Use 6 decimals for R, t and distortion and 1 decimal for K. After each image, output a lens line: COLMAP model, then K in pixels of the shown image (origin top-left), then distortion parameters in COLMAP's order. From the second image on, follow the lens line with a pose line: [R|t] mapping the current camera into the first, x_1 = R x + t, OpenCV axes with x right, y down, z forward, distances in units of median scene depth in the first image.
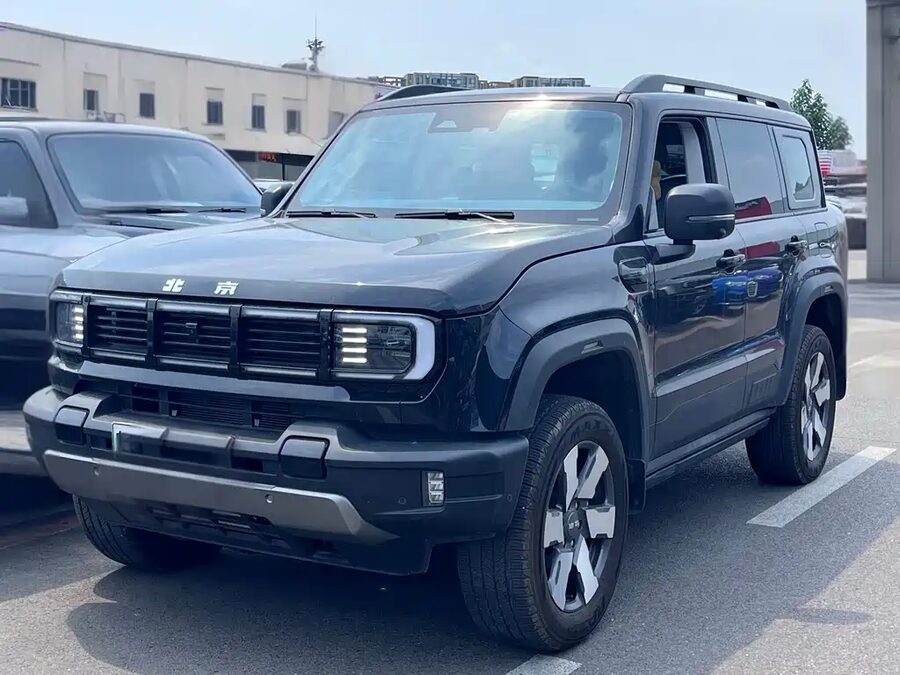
lens RADIAL K [[1260.9, 0, 450.4], [0, 1260.9, 319.2], [0, 0, 1]] dist [0.036898, 0.036907]
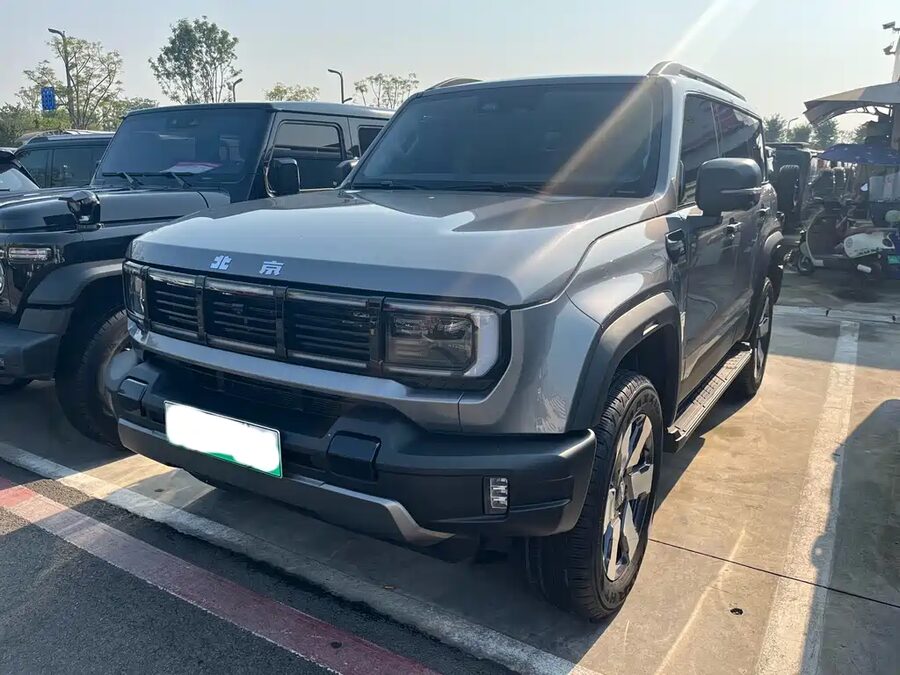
lens RADIAL K [[689.3, 0, 445.4], [0, 689.3, 324.6], [0, 0, 1]] dist [0.010197, 0.001964]
pose [[0.999618, 0.006205, -0.026919, -0.034305], [-0.003033, 0.993208, 0.116317, -0.042043], [0.027458, -0.116191, 0.992847, 0.483907]]
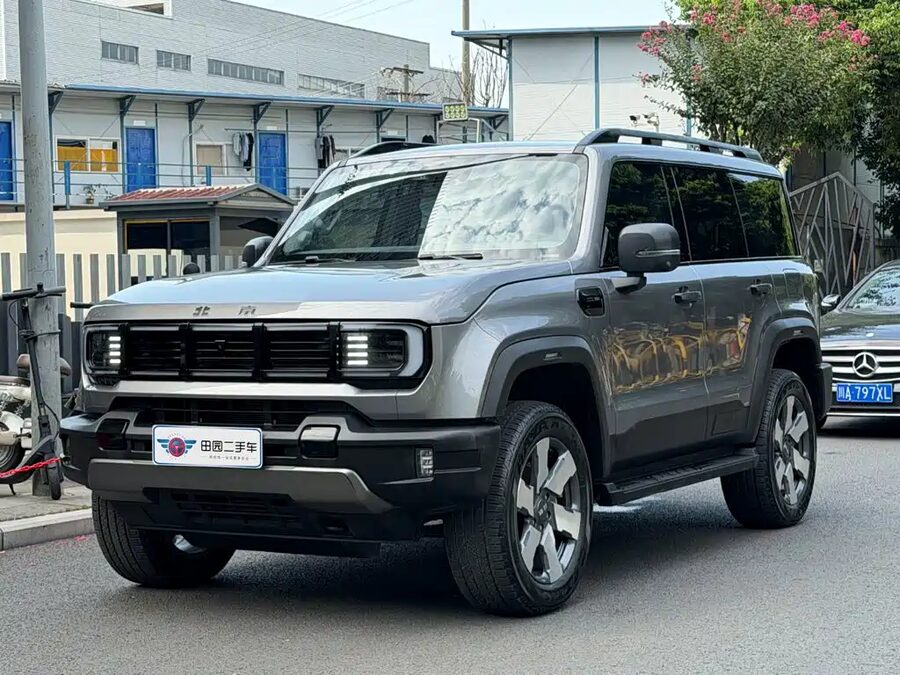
lens RADIAL K [[1762.7, 0, 450.0], [0, 1762.7, 337.5], [0, 0, 1]] dist [0.004579, 0.035188]
pose [[0.999376, -0.025182, 0.024760, -0.026405], [0.026929, 0.996973, -0.072932, 0.129265], [-0.022849, 0.073553, 0.997030, -0.688214]]
